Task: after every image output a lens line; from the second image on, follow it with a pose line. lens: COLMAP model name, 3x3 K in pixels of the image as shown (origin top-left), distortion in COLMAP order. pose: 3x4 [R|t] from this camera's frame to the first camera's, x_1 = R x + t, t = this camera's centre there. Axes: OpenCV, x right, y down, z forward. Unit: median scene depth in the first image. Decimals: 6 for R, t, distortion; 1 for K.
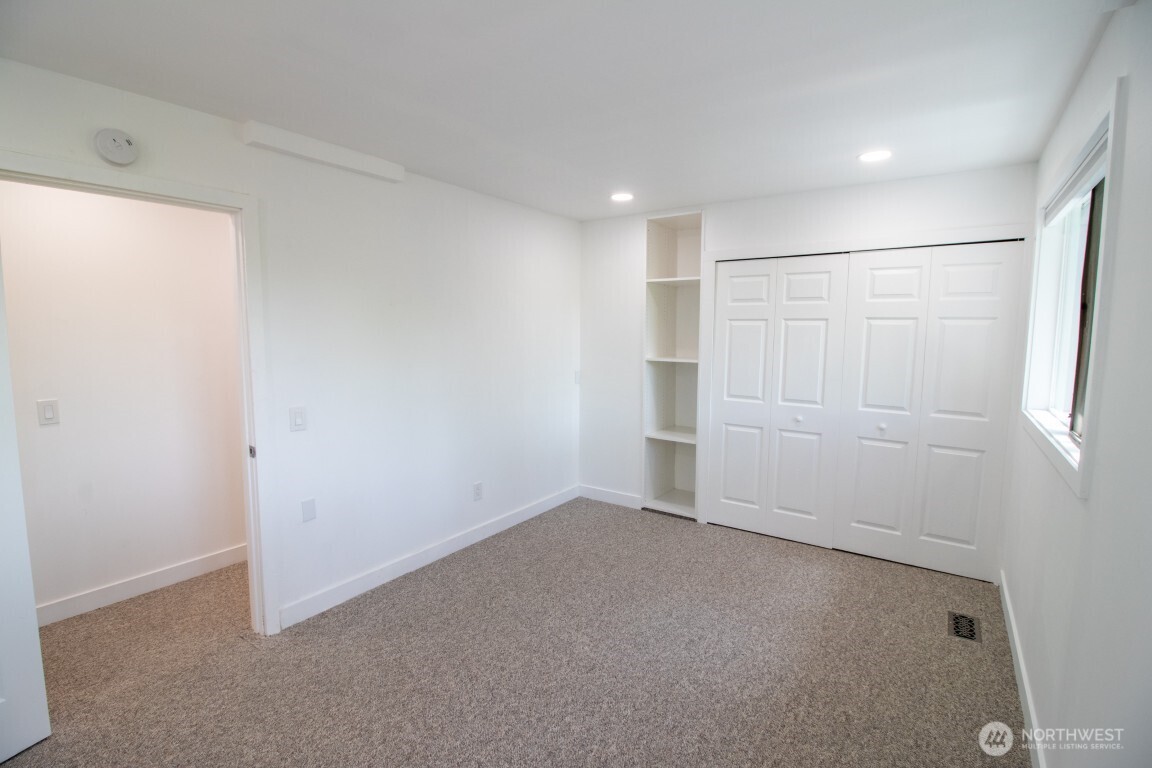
lens RADIAL K [[538.4, 0, 577.8], [0, 538.4, 379.4], [0, 0, 1]] dist [-0.003750, -0.009027]
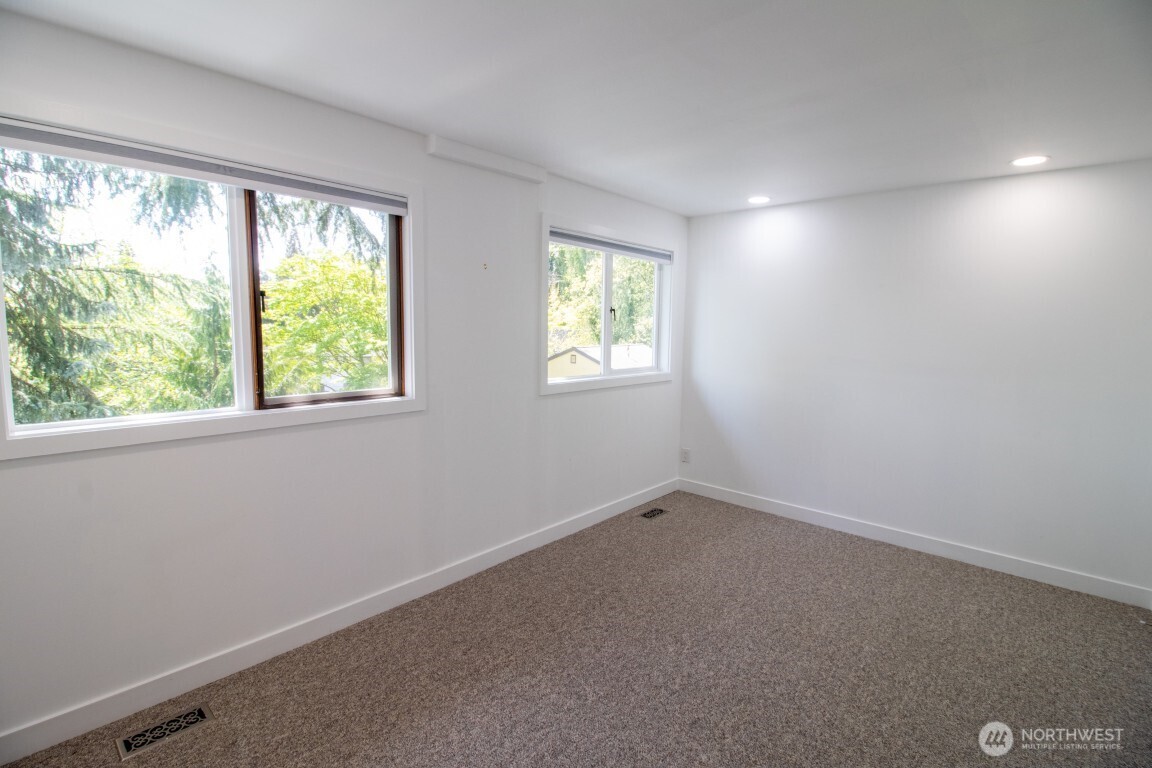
lens RADIAL K [[538.4, 0, 567.4], [0, 538.4, 381.1], [0, 0, 1]] dist [-0.003750, -0.009027]
pose [[-0.990177, -0.034461, 0.135509, 0.084393], [-0.007414, 0.980729, 0.195232, -0.102929], [-0.139625, 0.192309, -0.971351, 1.149008]]
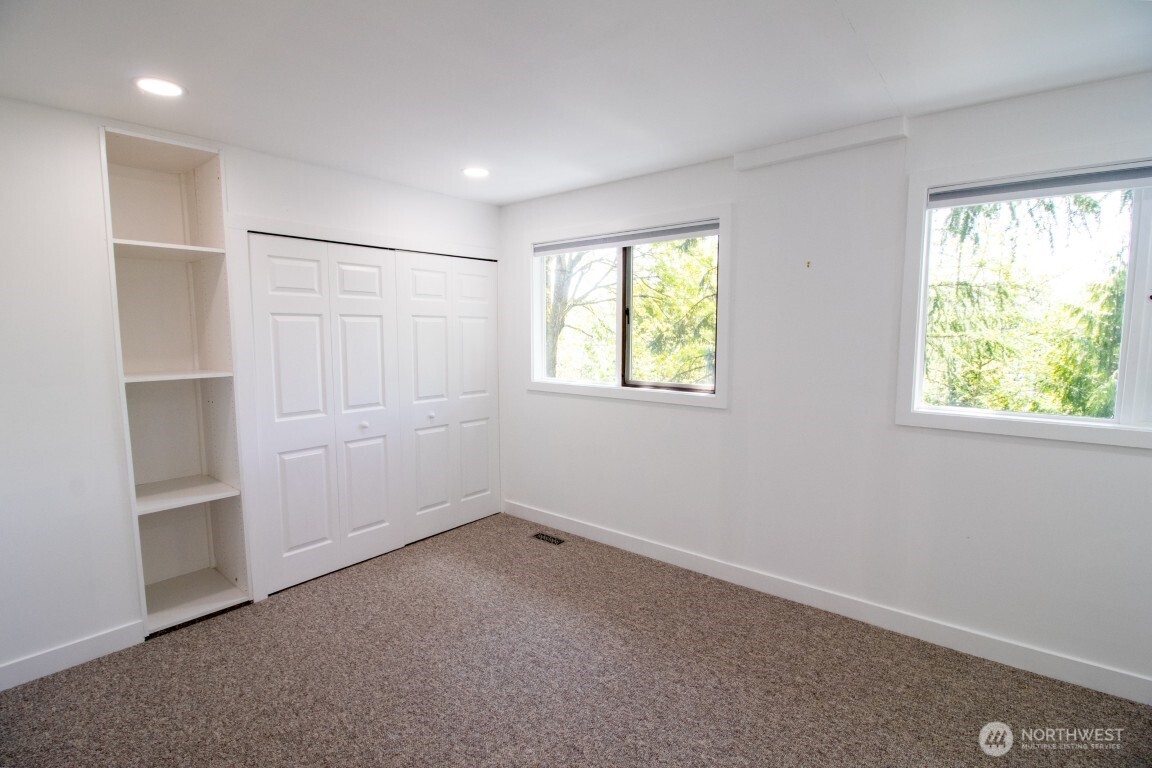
lens RADIAL K [[538.4, 0, 572.8], [0, 538.4, 382.2], [0, 0, 1]] dist [-0.003750, -0.009027]
pose [[0.088385, -0.104252, 0.990616, -0.467841], [0.095816, 0.990786, 0.095720, -0.053759], [-0.991467, 0.086457, 0.097560, 0.575447]]
